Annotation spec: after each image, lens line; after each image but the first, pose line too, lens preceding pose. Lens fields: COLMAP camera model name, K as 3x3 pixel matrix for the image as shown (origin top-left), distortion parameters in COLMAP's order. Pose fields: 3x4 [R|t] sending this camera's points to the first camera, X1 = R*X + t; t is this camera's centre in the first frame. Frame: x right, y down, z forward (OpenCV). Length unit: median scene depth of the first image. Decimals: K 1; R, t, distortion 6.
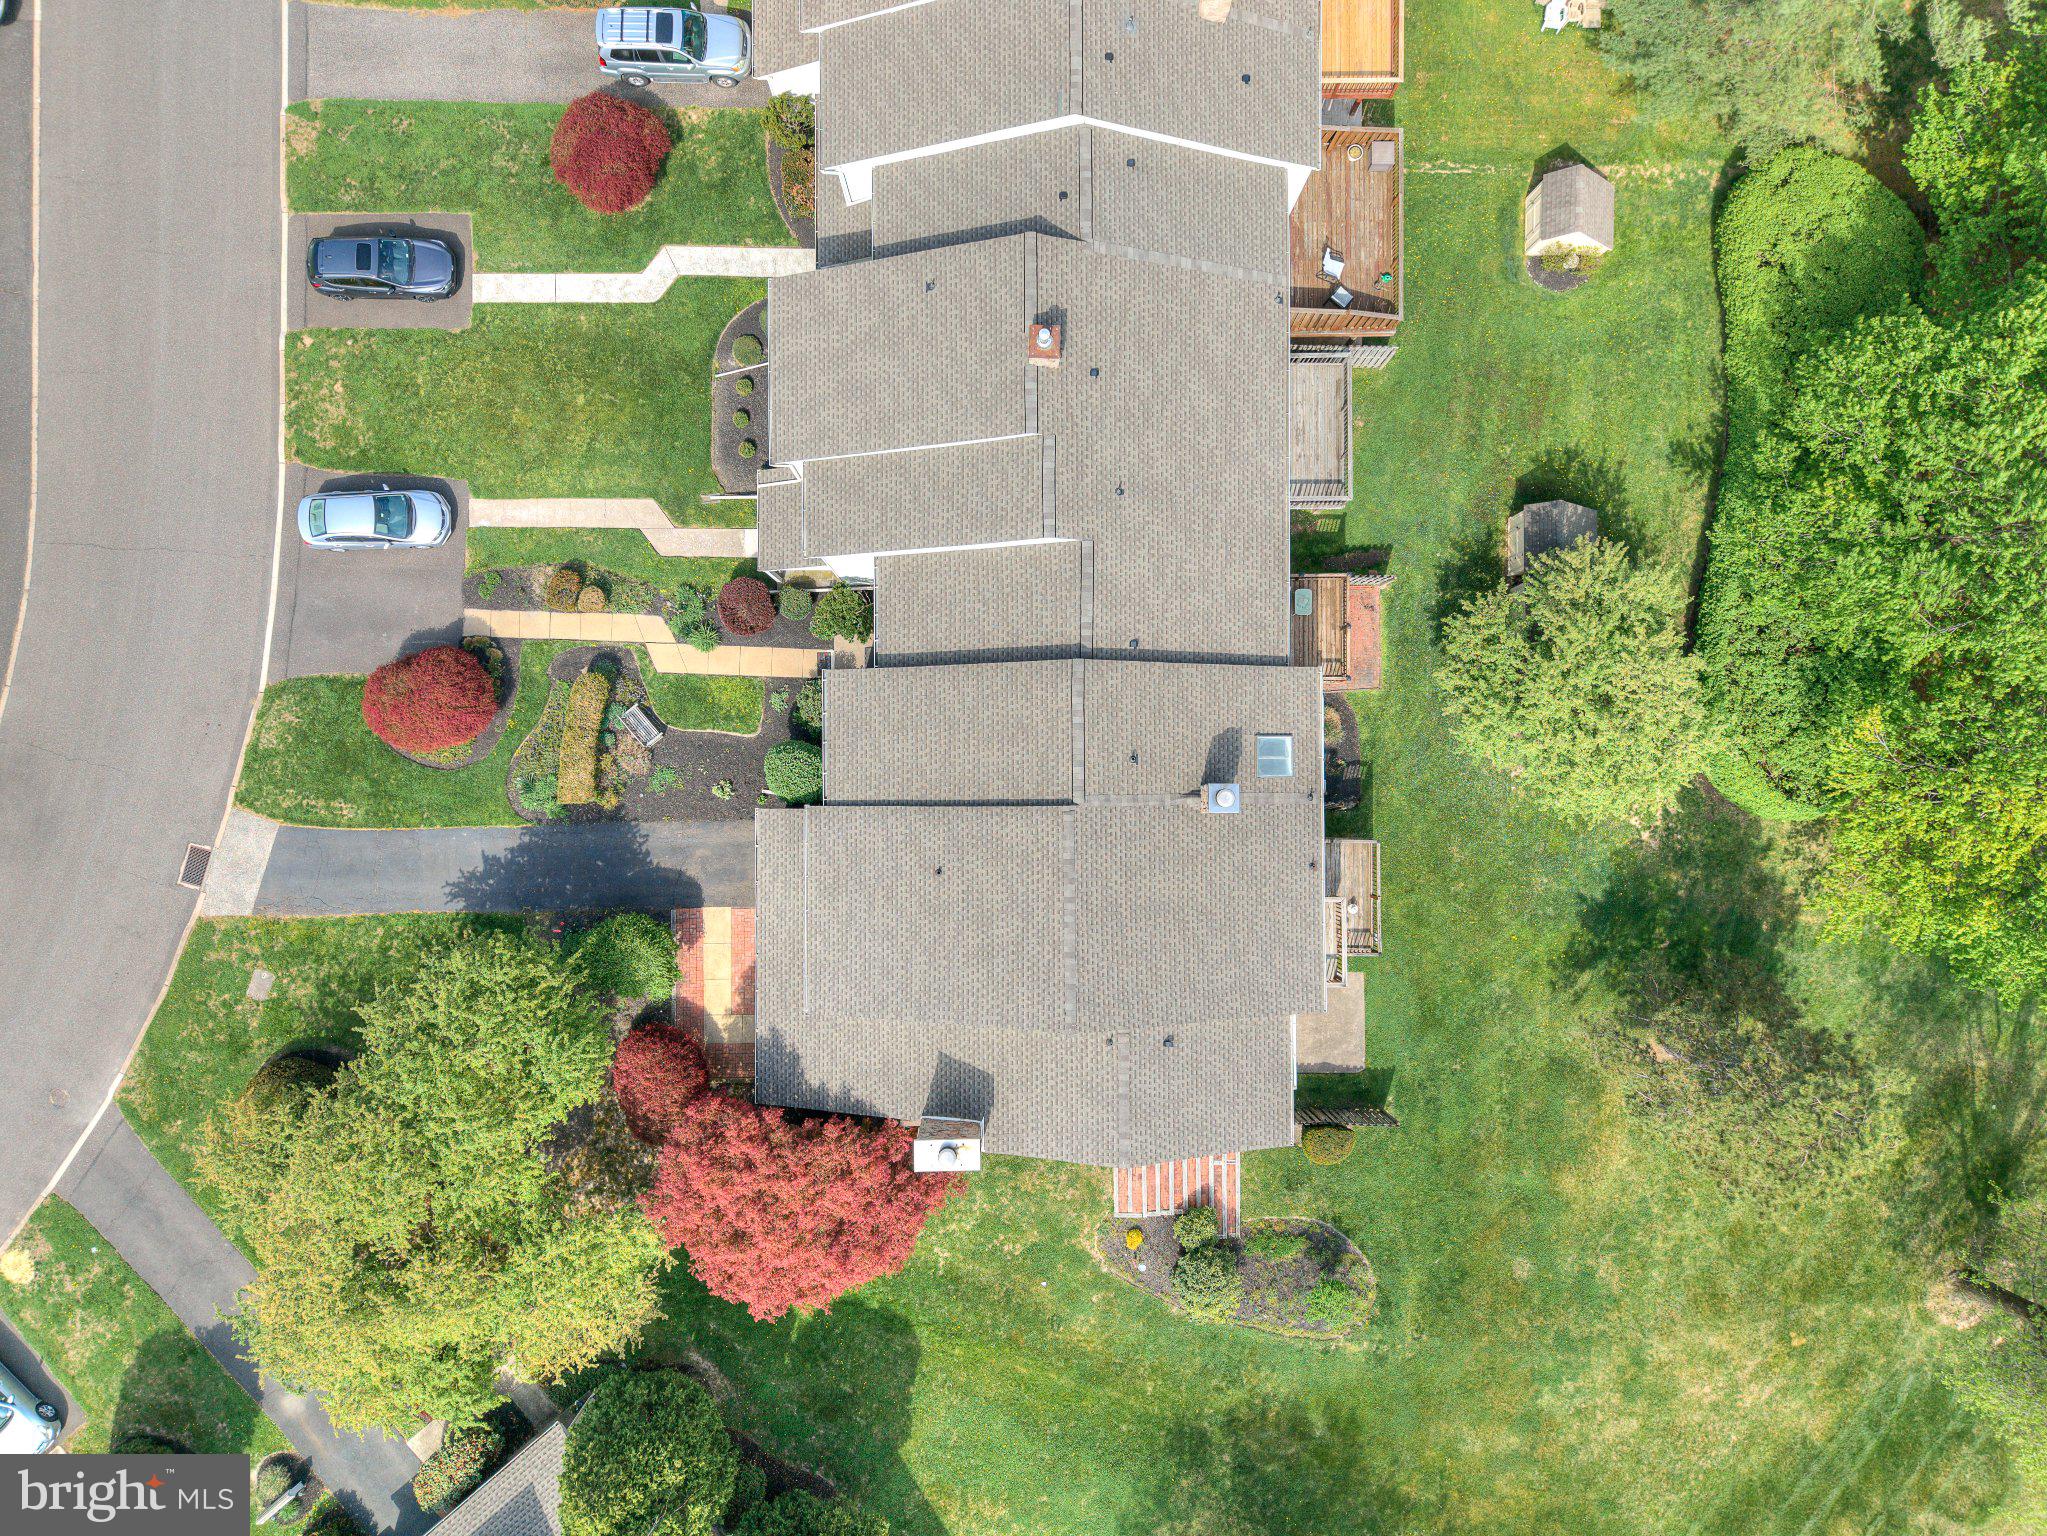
lens RADIAL K [[1449.6, 0, 1024.4], [0, 1449.6, 765.3], [0, 0, 1]] dist [-0.027203, 0.009585]
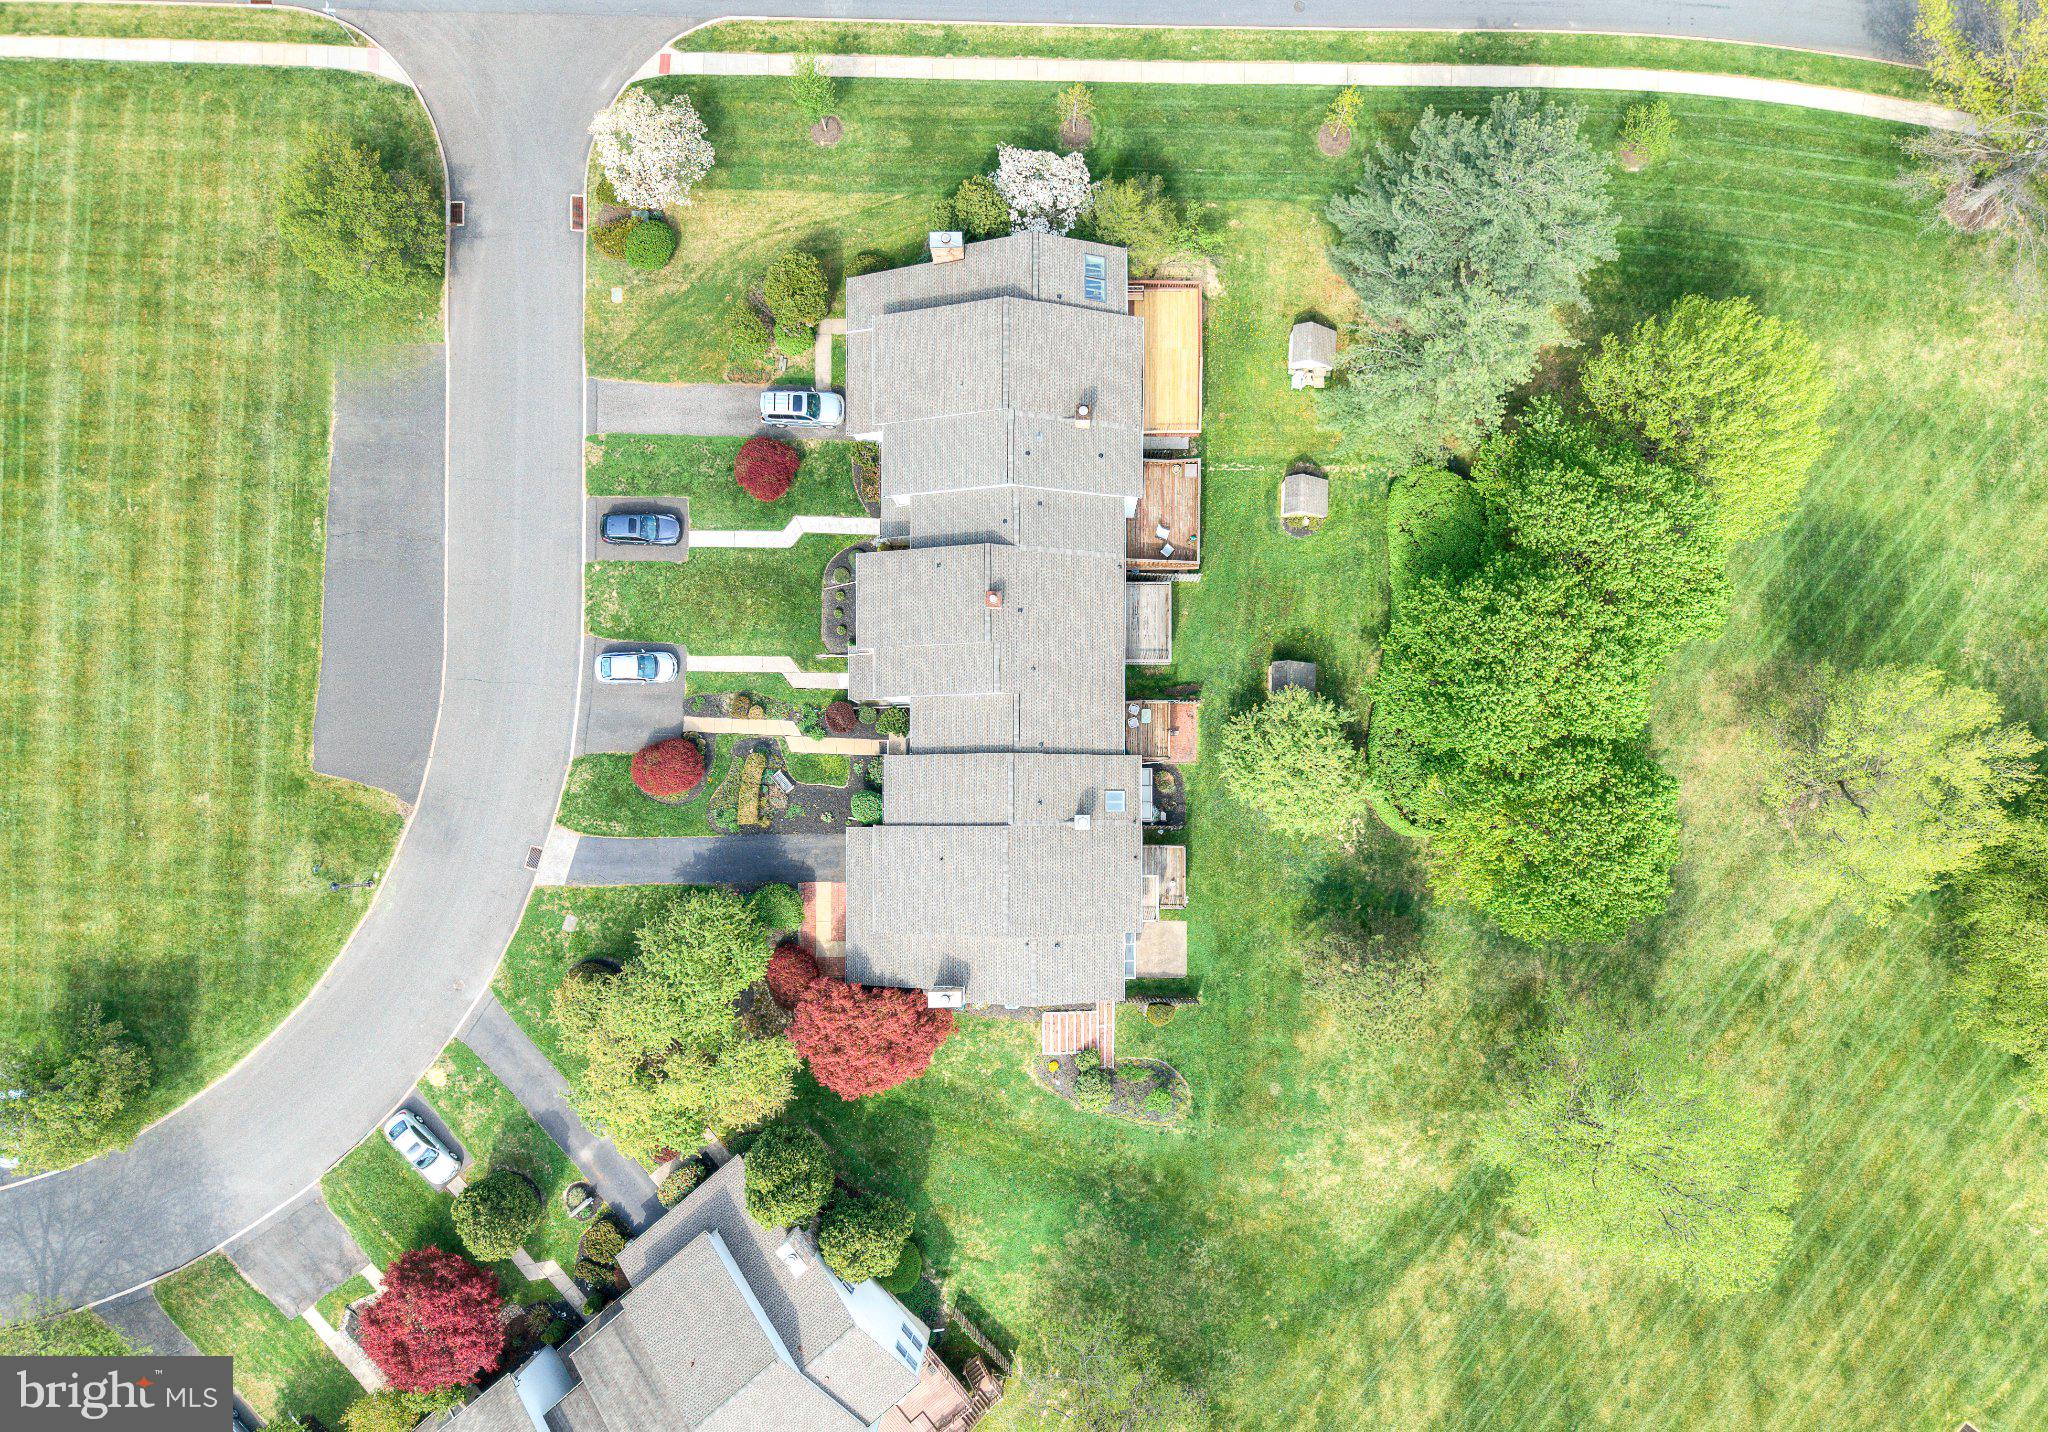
lens RADIAL K [[1474.8, 0, 1095.4], [0, 1474.8, 792.8], [0, 0, 1]] dist [0.002630, -0.004724]
pose [[0.999897, 0.005413, 0.013281, 0.104205], [-0.005416, 0.999985, 0.000189, -0.015746], [-0.013280, -0.000261, 0.999912, -0.859487]]
